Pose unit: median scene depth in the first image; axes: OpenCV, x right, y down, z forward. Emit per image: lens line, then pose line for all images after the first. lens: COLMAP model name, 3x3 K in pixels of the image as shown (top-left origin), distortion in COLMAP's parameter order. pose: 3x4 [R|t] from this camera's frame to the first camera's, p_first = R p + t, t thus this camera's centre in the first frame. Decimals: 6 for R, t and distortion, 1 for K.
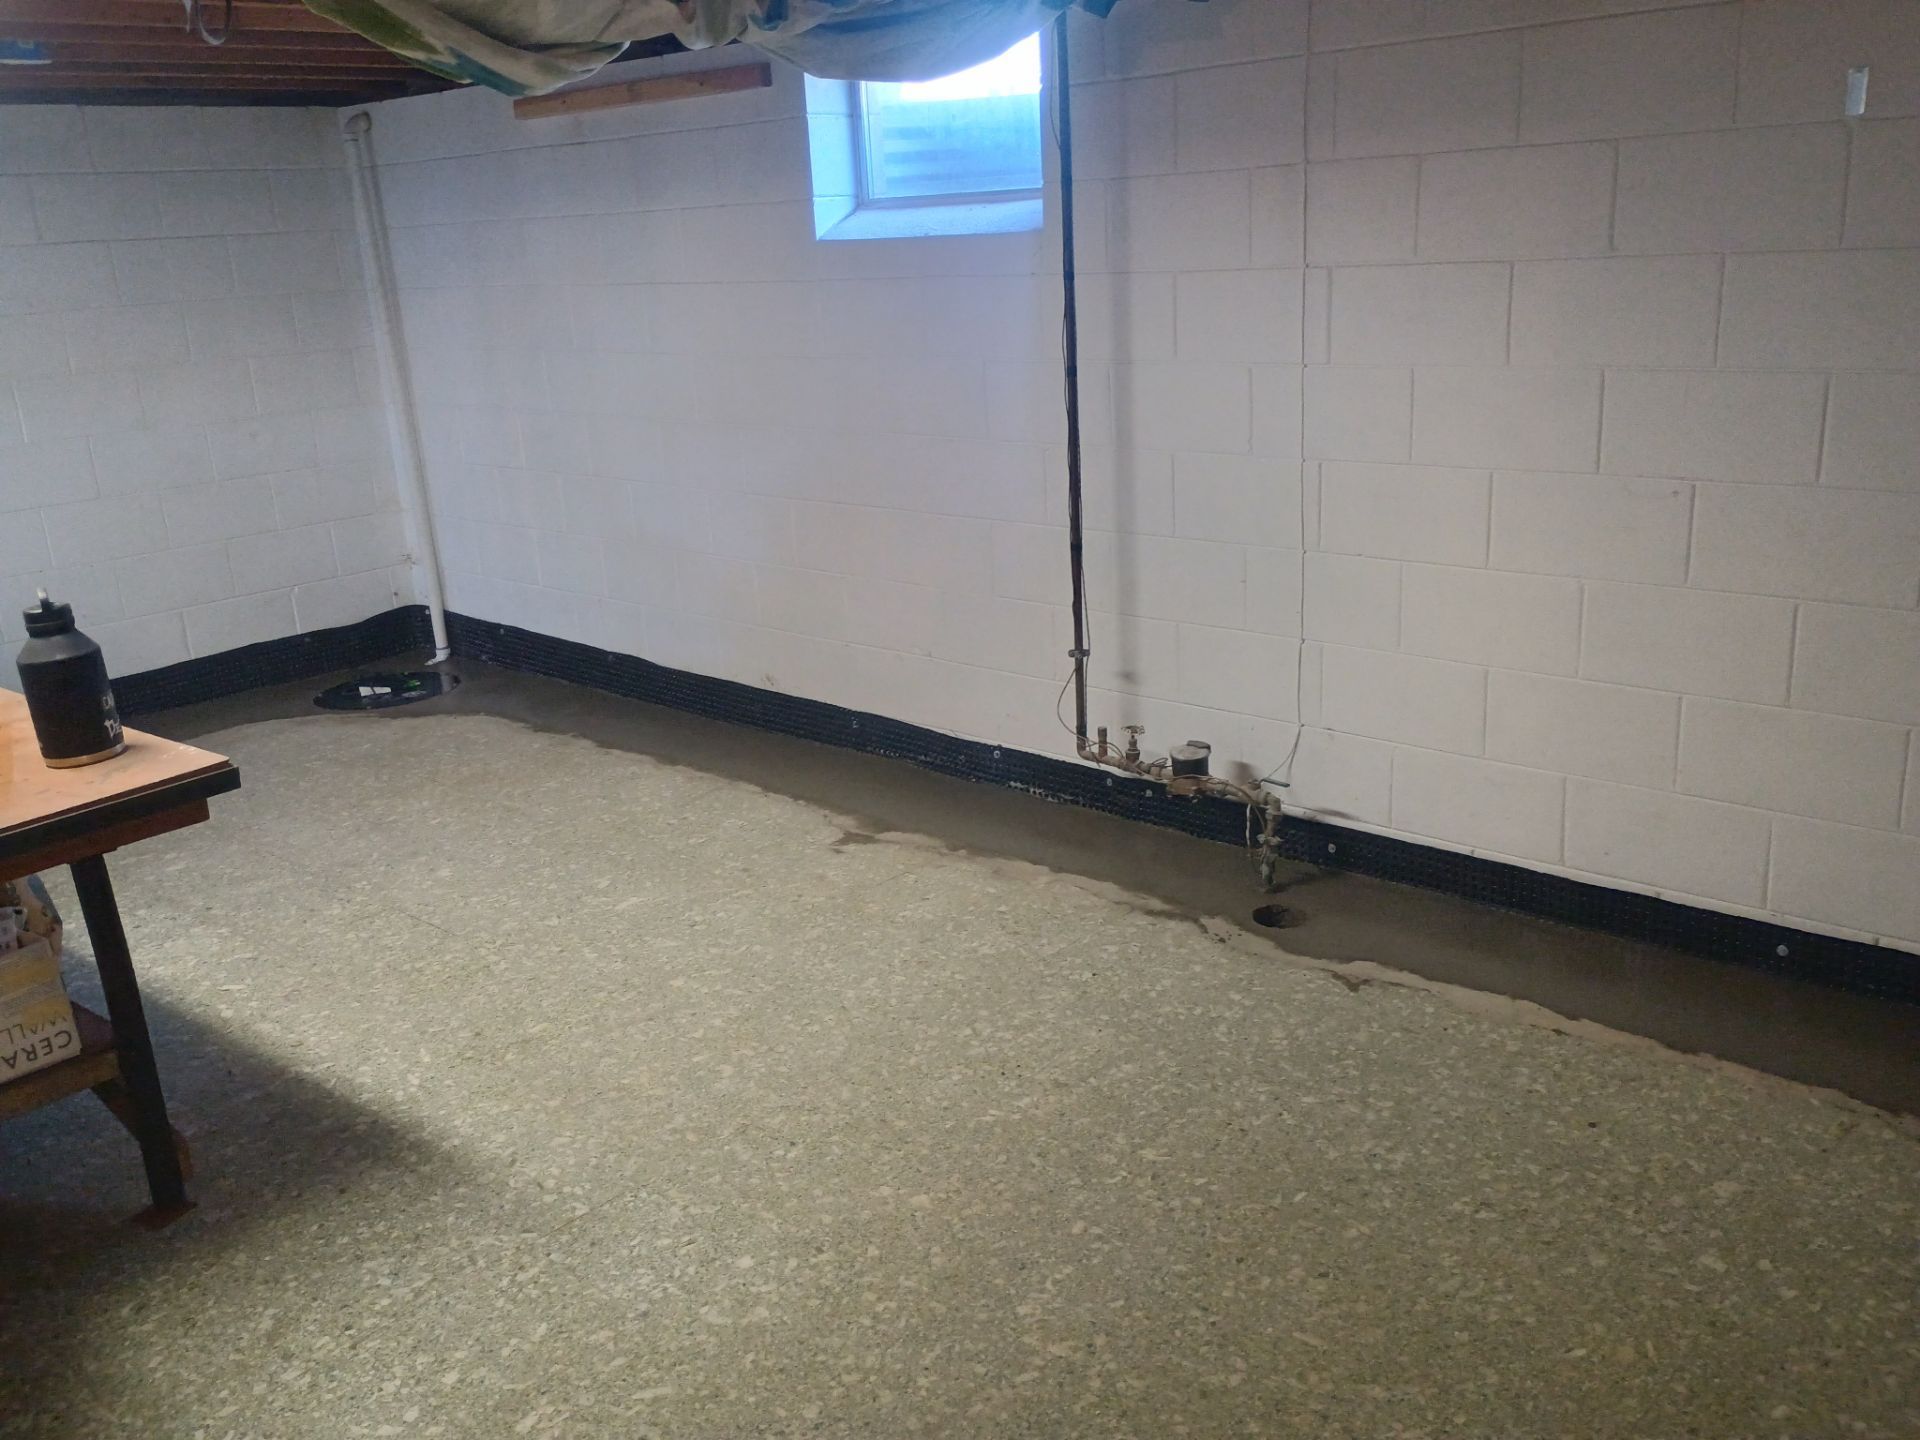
lens RADIAL K [[1579.3, 0, 967.0], [0, 1579.3, 711.0], [0, 0, 1]] dist [0.063843, -0.057012]
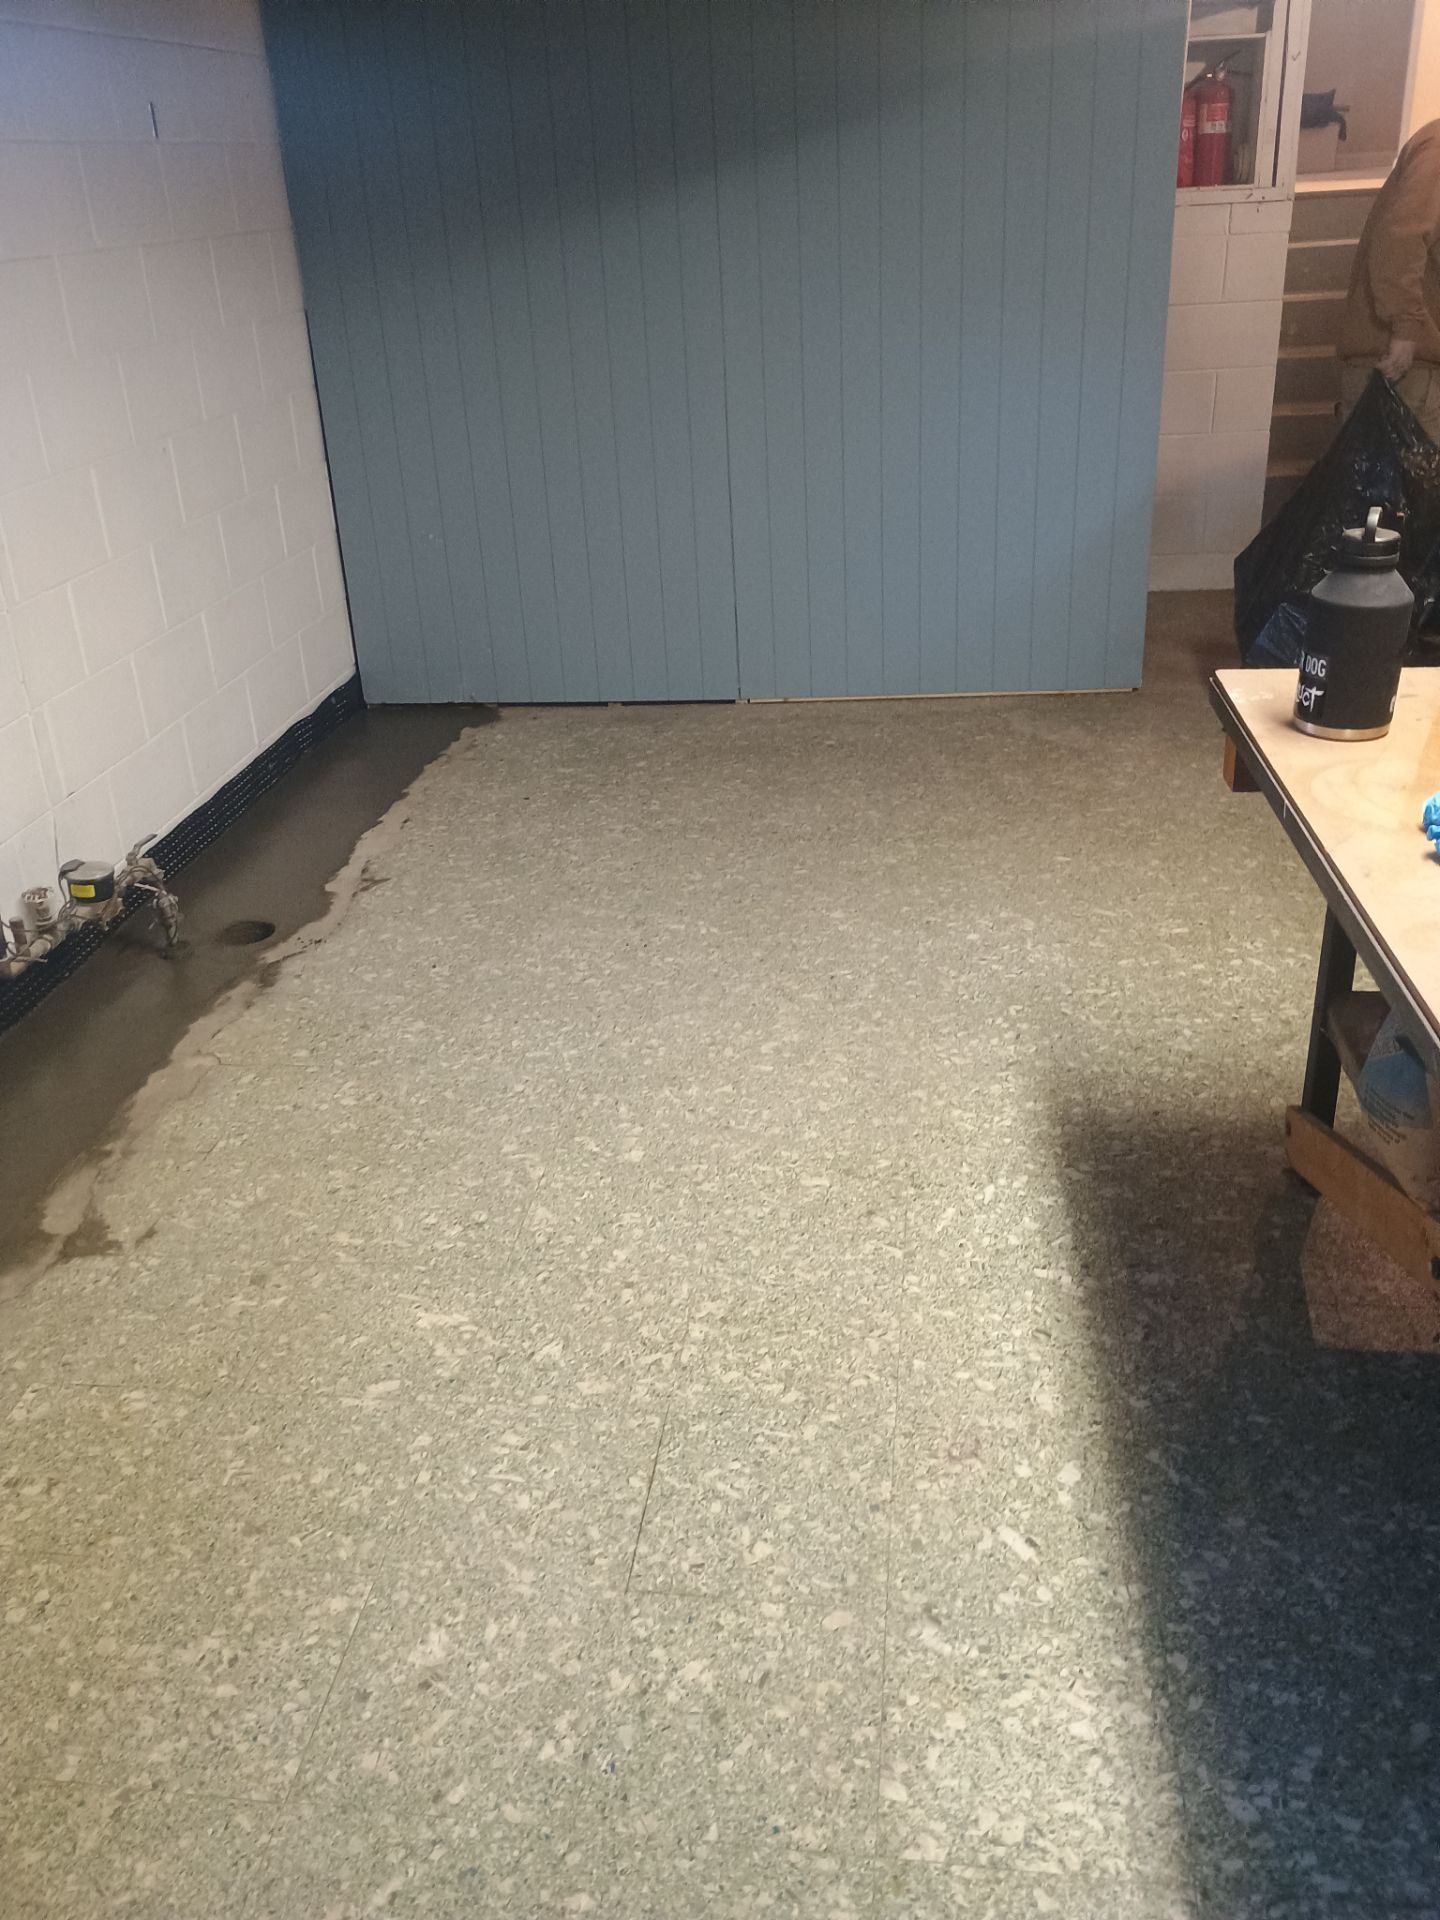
lens RADIAL K [[1579.3, 0, 724.0], [0, 1579.3, 867.6], [0, 0, 1]] dist [0.063843, -0.057012]
pose [[-0.533737, -0.260491, 0.804530, -0.856381], [0.331427, 0.810829, 0.482404, -0.322687], [-0.777998, 0.524120, -0.346435, 1.266749]]
